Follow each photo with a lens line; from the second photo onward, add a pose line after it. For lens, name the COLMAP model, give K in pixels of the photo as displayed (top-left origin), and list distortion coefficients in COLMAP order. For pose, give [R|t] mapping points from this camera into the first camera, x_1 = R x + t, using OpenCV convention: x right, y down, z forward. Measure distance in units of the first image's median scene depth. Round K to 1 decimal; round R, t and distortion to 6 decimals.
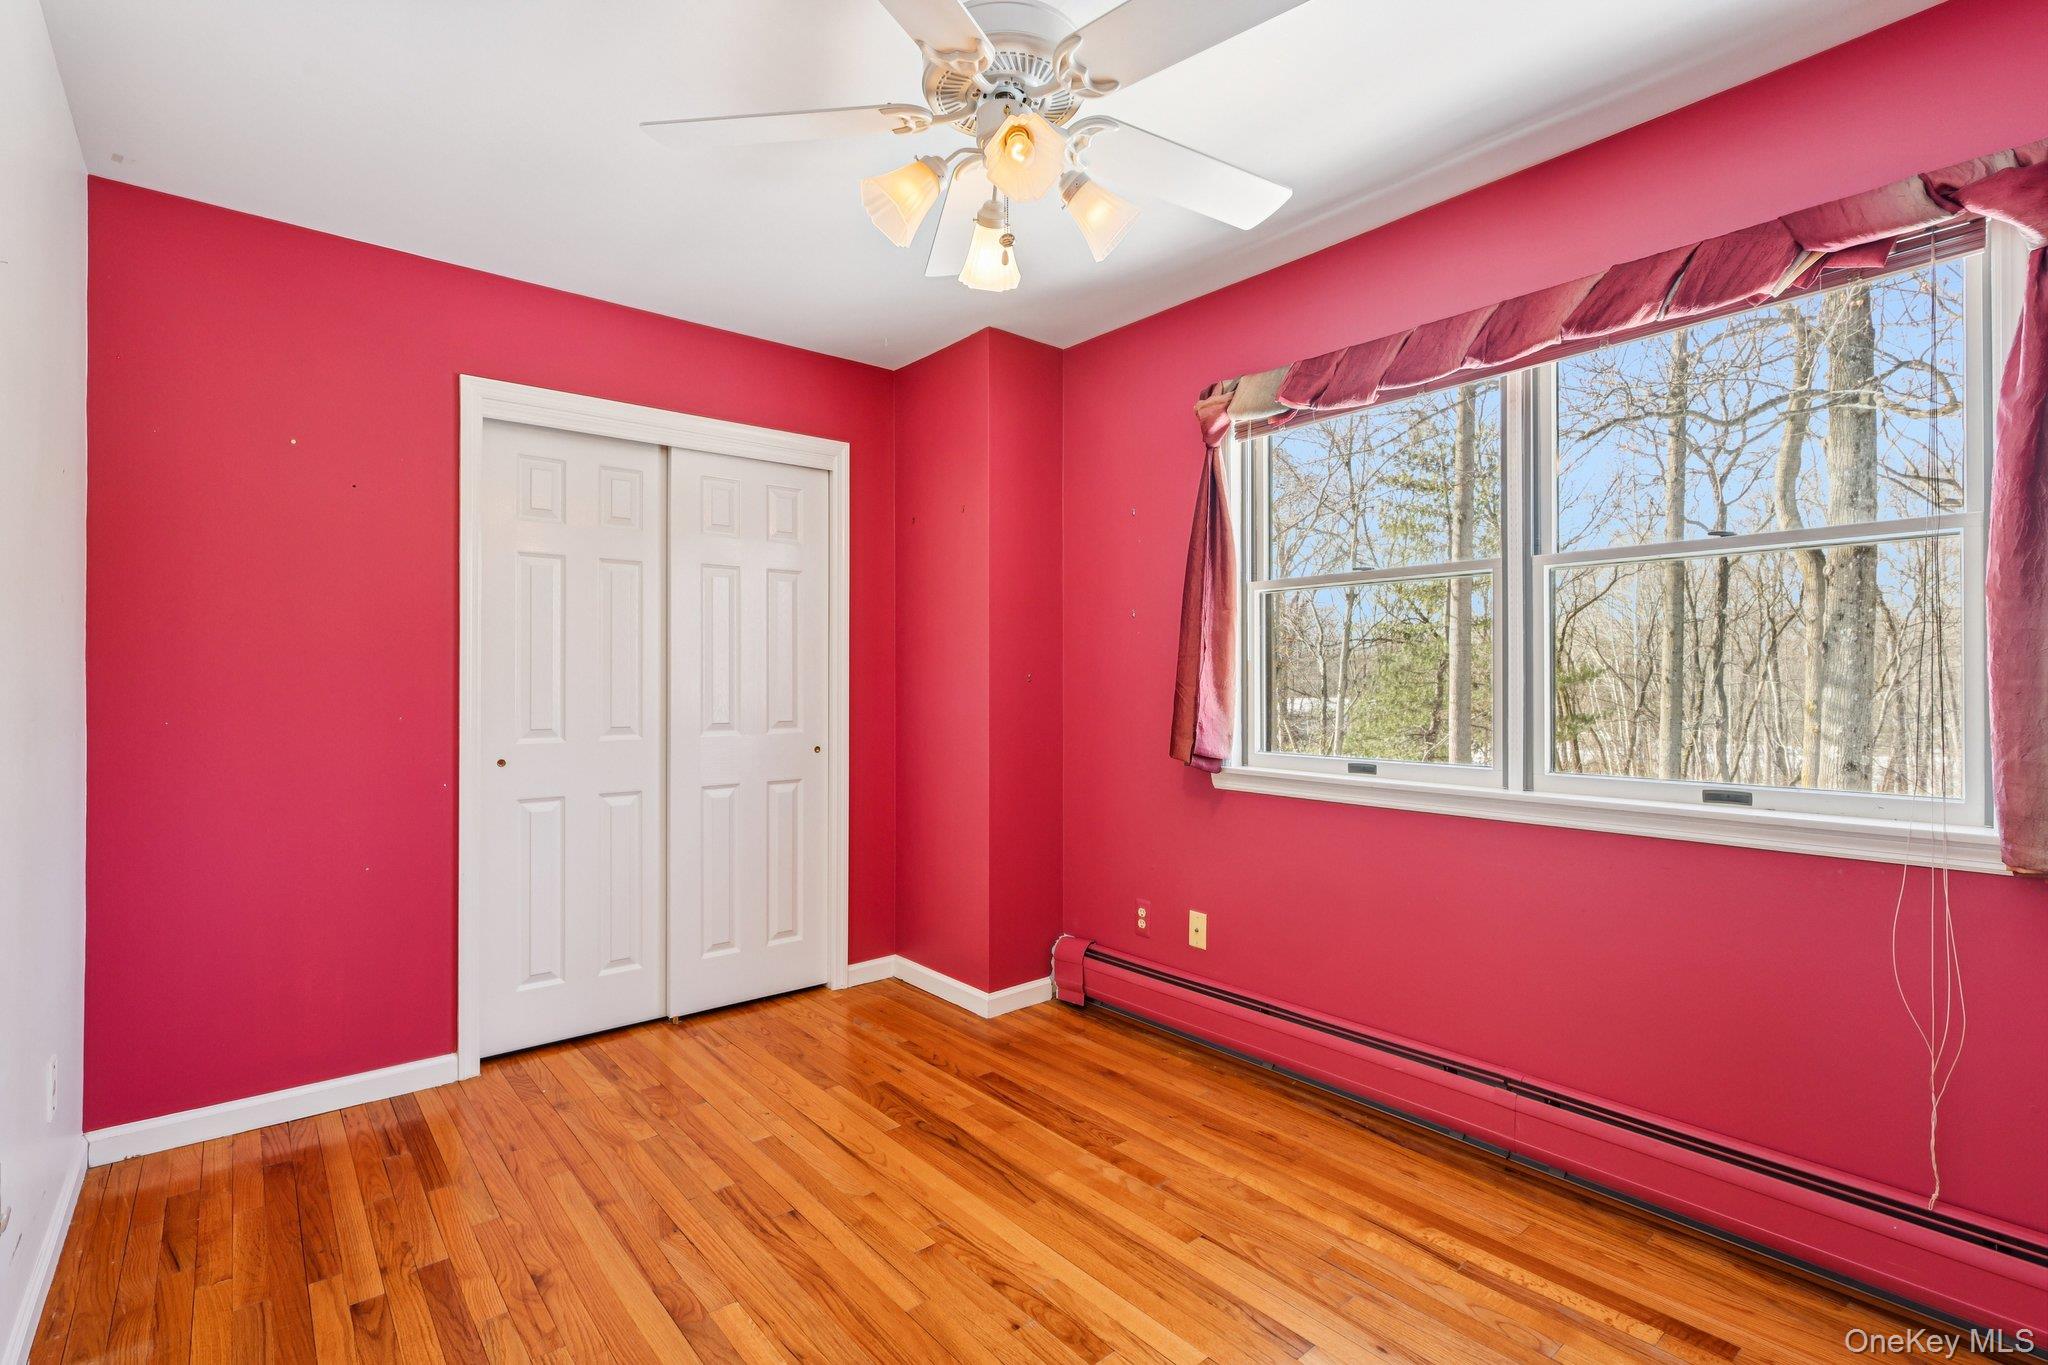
lens RADIAL K [[944.4, 0, 1021.3], [0, 944.4, 681.1], [0, 0, 1]] dist [-0.005827, 0.001283]
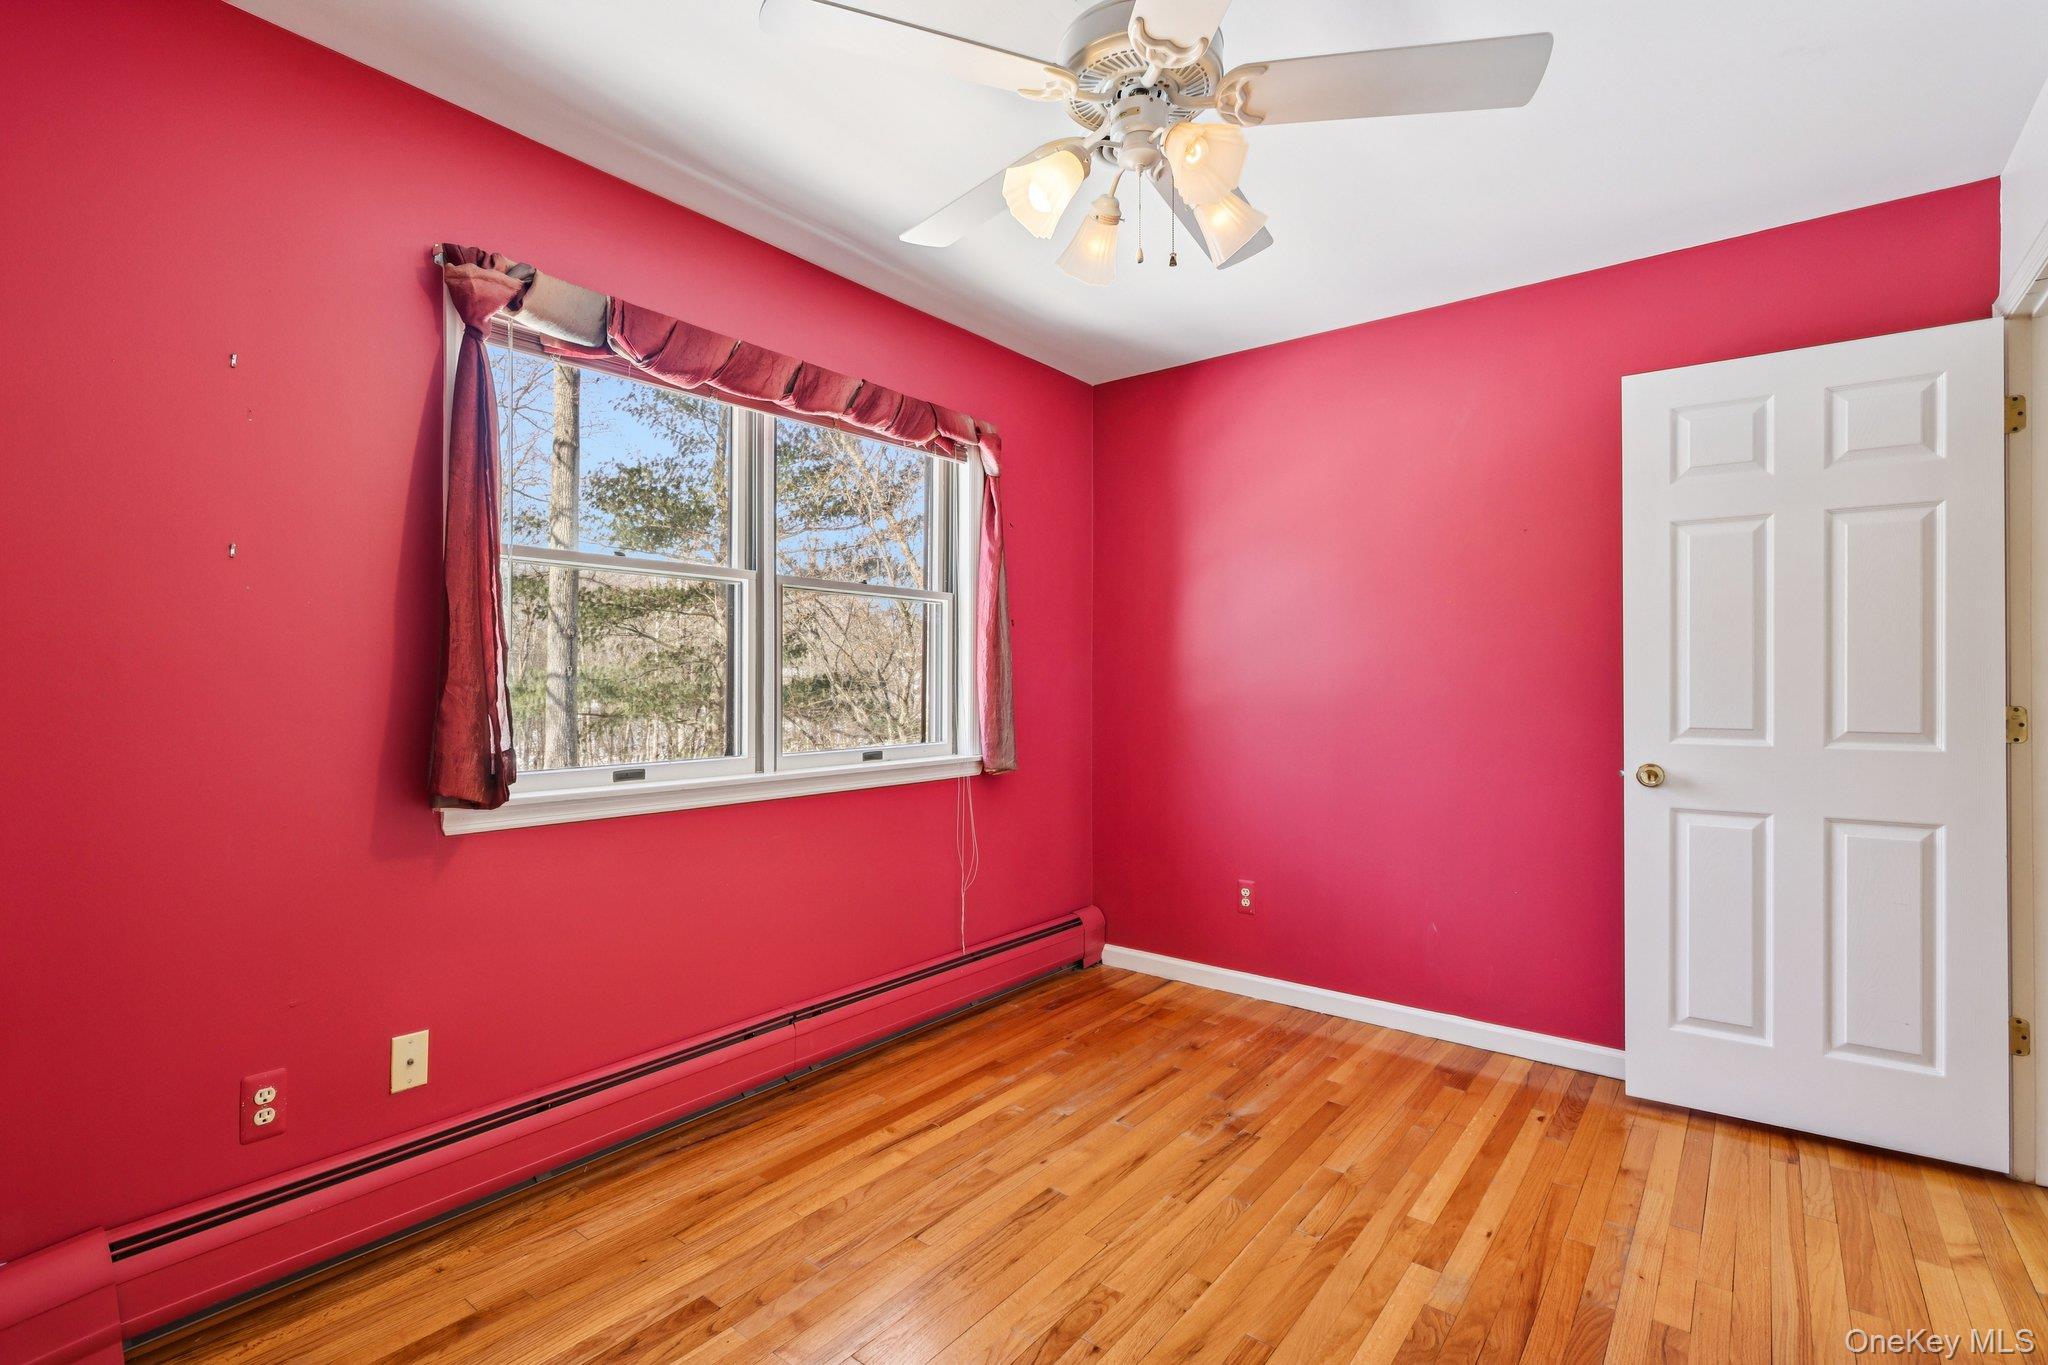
lens RADIAL K [[944.4, 0, 1004.2], [0, 944.4, 684.7], [0, 0, 1]] dist [-0.005827, 0.001283]
pose [[-0.195847, -0.000623, 0.980634, -0.682478], [0.000144, 1.000000, 0.000664, 0.006325], [-0.980634, 0.000271, -0.195847, 0.941305]]
